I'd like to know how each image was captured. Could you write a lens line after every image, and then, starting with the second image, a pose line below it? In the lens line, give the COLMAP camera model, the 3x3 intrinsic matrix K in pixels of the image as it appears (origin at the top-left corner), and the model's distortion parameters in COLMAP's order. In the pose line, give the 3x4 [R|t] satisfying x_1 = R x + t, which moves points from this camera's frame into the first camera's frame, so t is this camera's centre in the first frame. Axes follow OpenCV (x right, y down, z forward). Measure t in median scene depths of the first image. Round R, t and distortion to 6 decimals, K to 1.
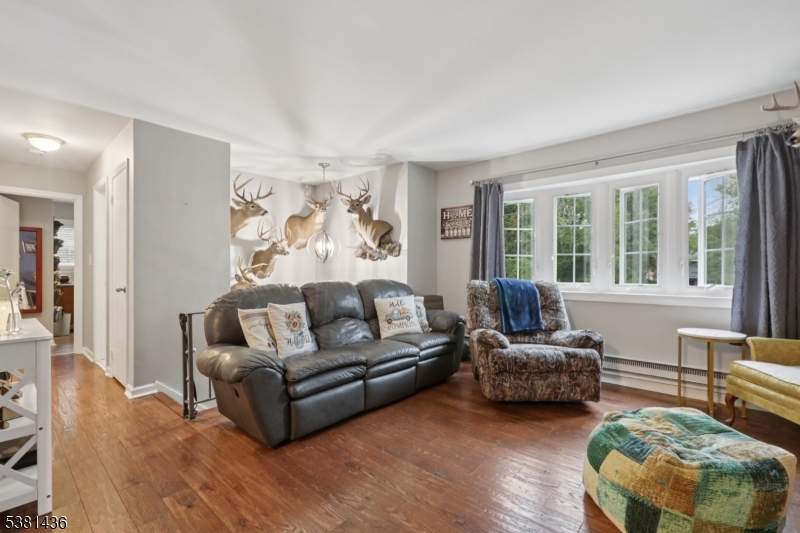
lens RADIAL K [[365.9, 0, 394.4], [0, 365.9, 273.0], [0, 0, 1]] dist [-0.012163, 0.003625]
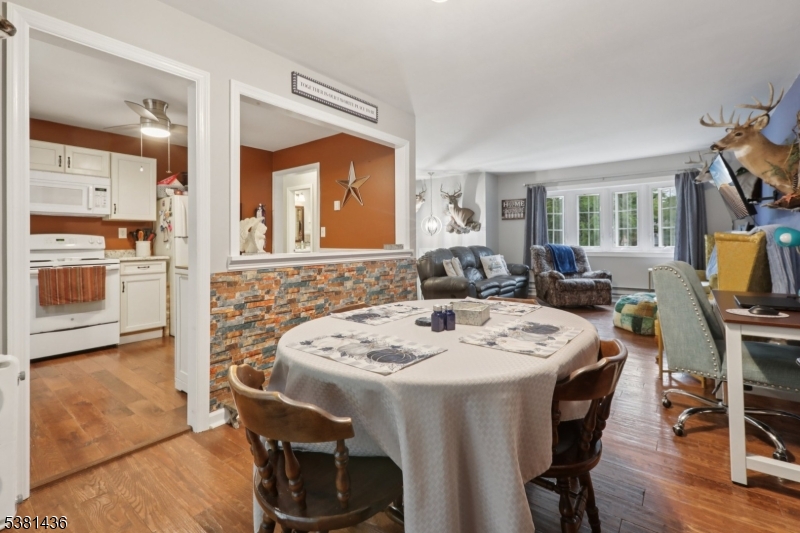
lens RADIAL K [[365.9, 0, 394.9], [0, 365.9, 239.6], [0, 0, 1]] dist [-0.012163, 0.003625]
pose [[0.997883, -0.008975, 0.064420, -0.591970], [0.009417, 0.999934, -0.006562, -0.001326], [-0.064356, 0.007155, 0.997901, -0.727818]]
